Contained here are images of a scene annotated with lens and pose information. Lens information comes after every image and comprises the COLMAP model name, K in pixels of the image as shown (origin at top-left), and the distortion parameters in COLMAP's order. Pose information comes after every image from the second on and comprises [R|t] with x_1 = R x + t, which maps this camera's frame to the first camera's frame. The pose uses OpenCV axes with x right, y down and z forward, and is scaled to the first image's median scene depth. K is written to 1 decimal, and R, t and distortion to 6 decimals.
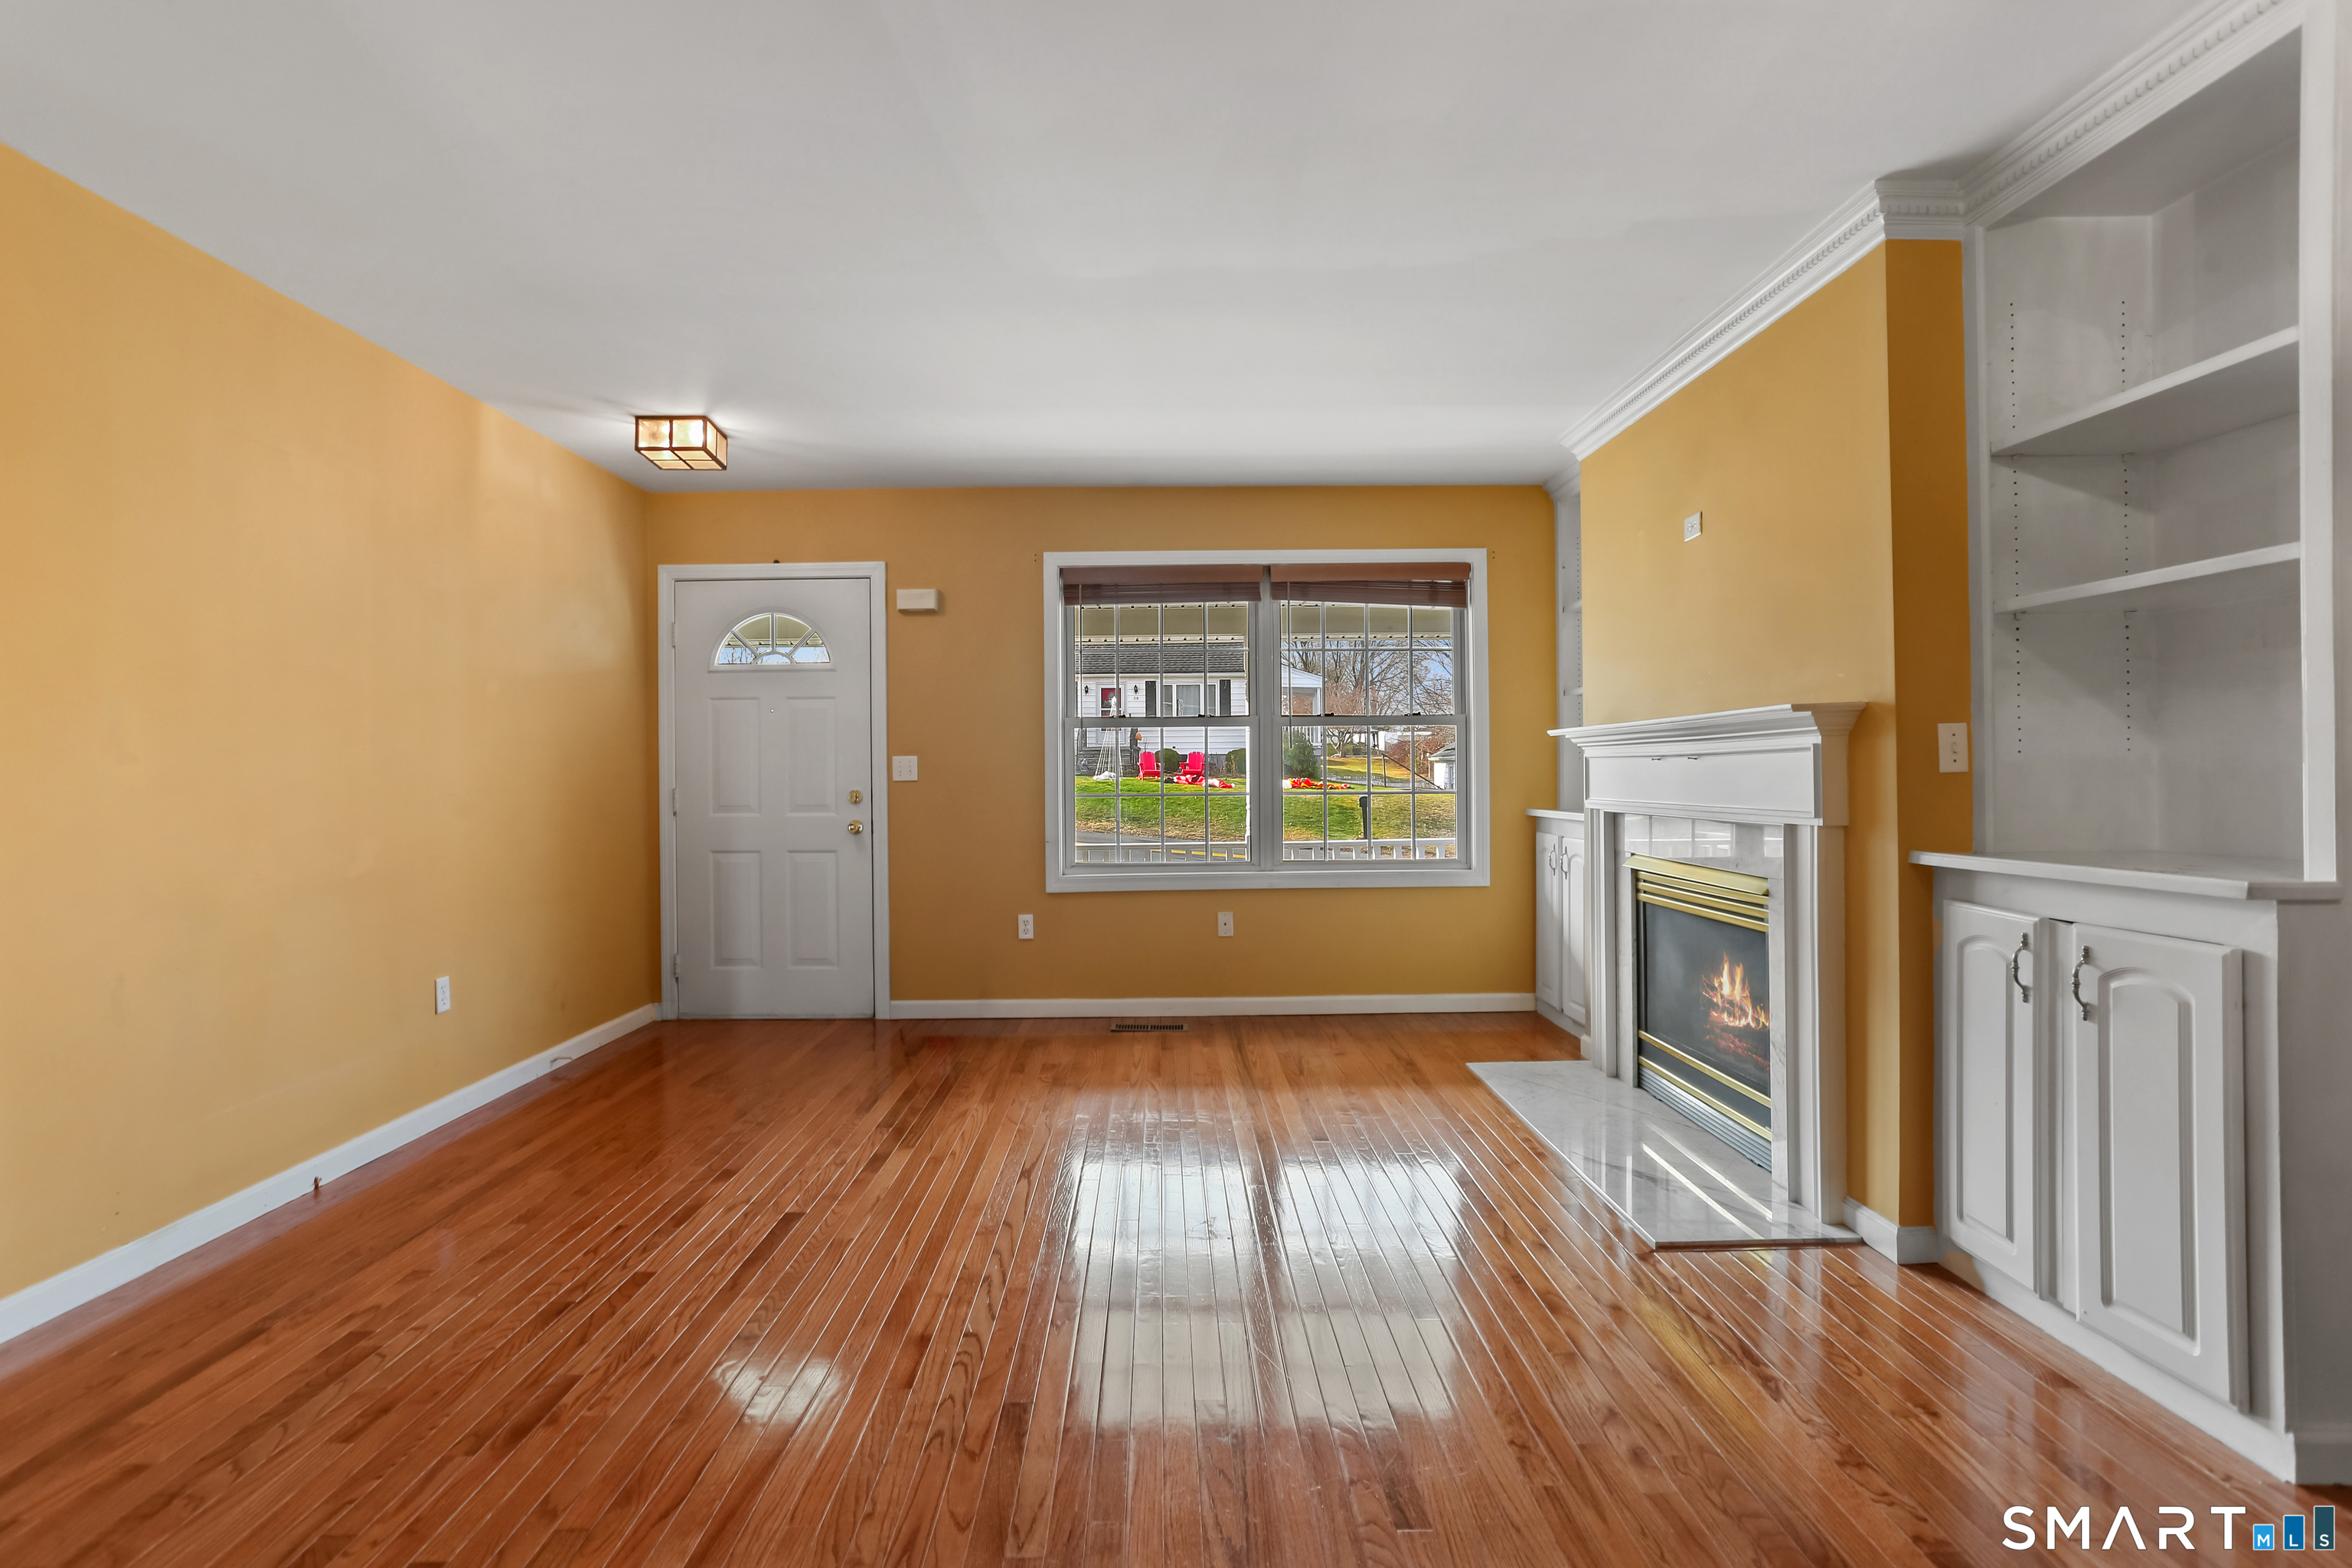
lens RADIAL K [[1159.8, 0, 1167.4], [0, 1159.8, 761.0], [0, 0, 1]] dist [-0.051808, 0.032766]
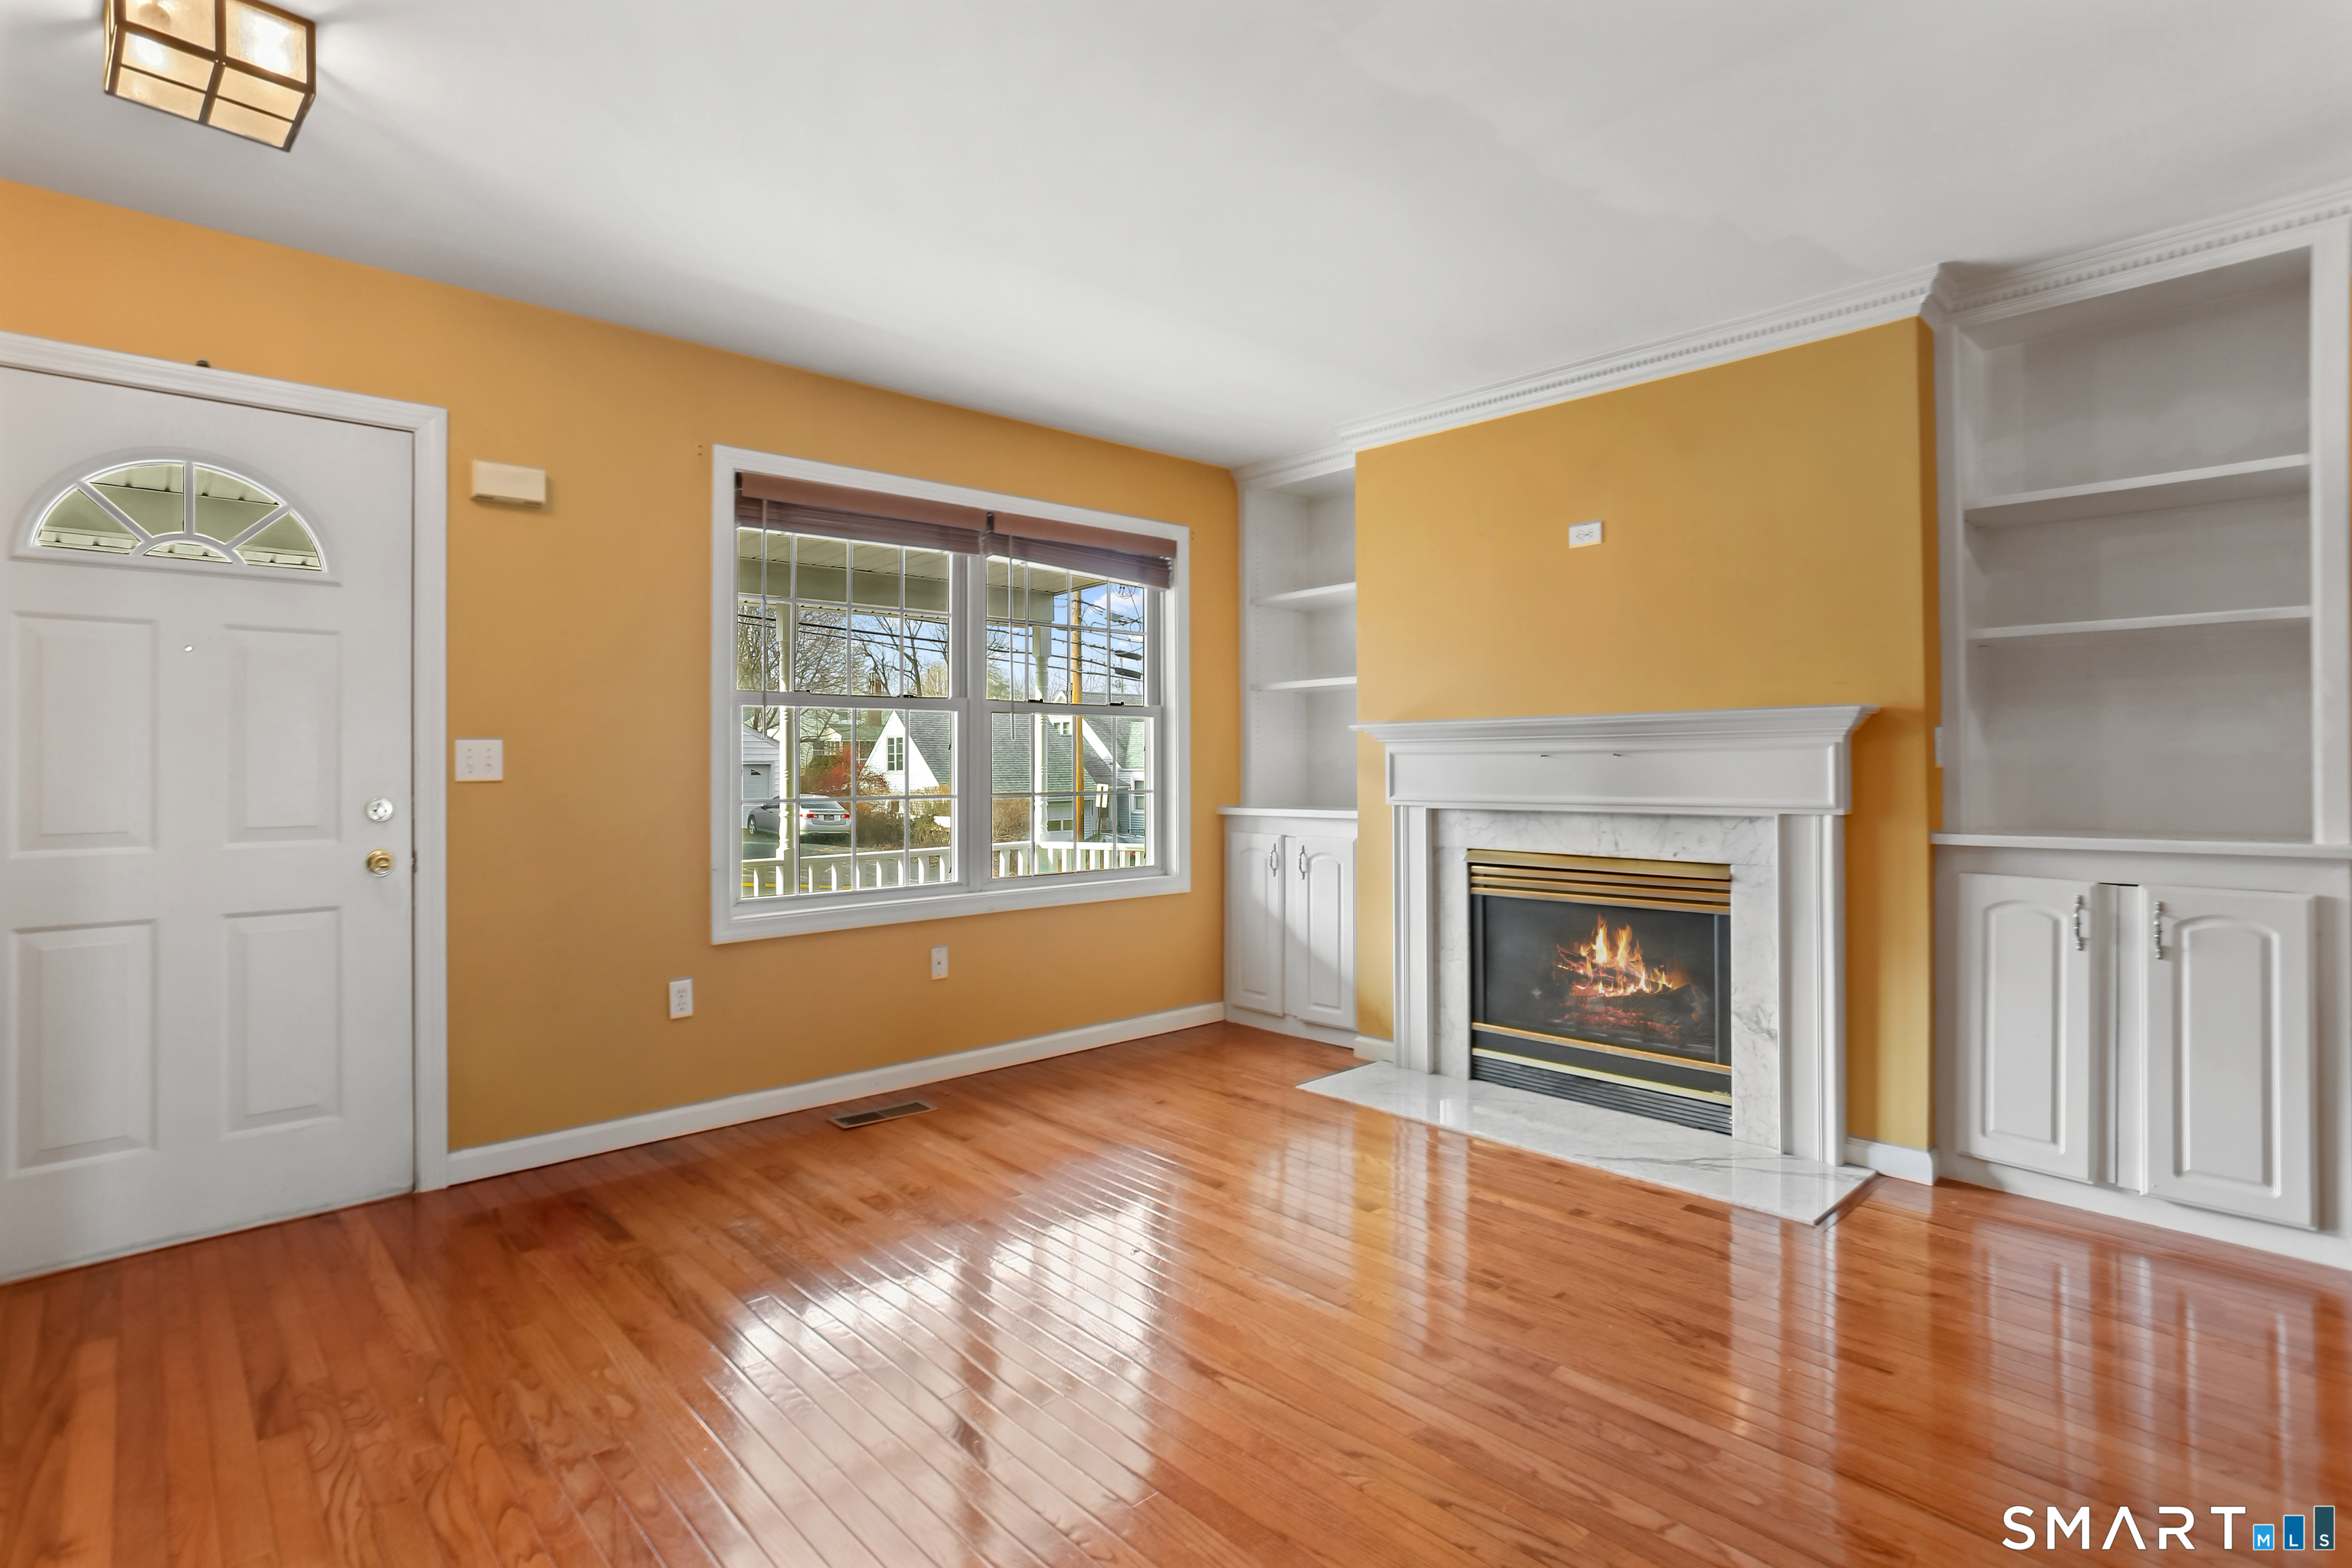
lens RADIAL K [[1159.8, 0, 1167.4], [0, 1159.8, 761.0], [0, 0, 1]] dist [-0.051808, 0.032766]
pose [[0.741821, 0.006890, 0.670562, -0.427342], [-0.007231, 0.999971, -0.002275, 0.006510], [-0.670559, -0.003162, 0.741850, 0.380879]]
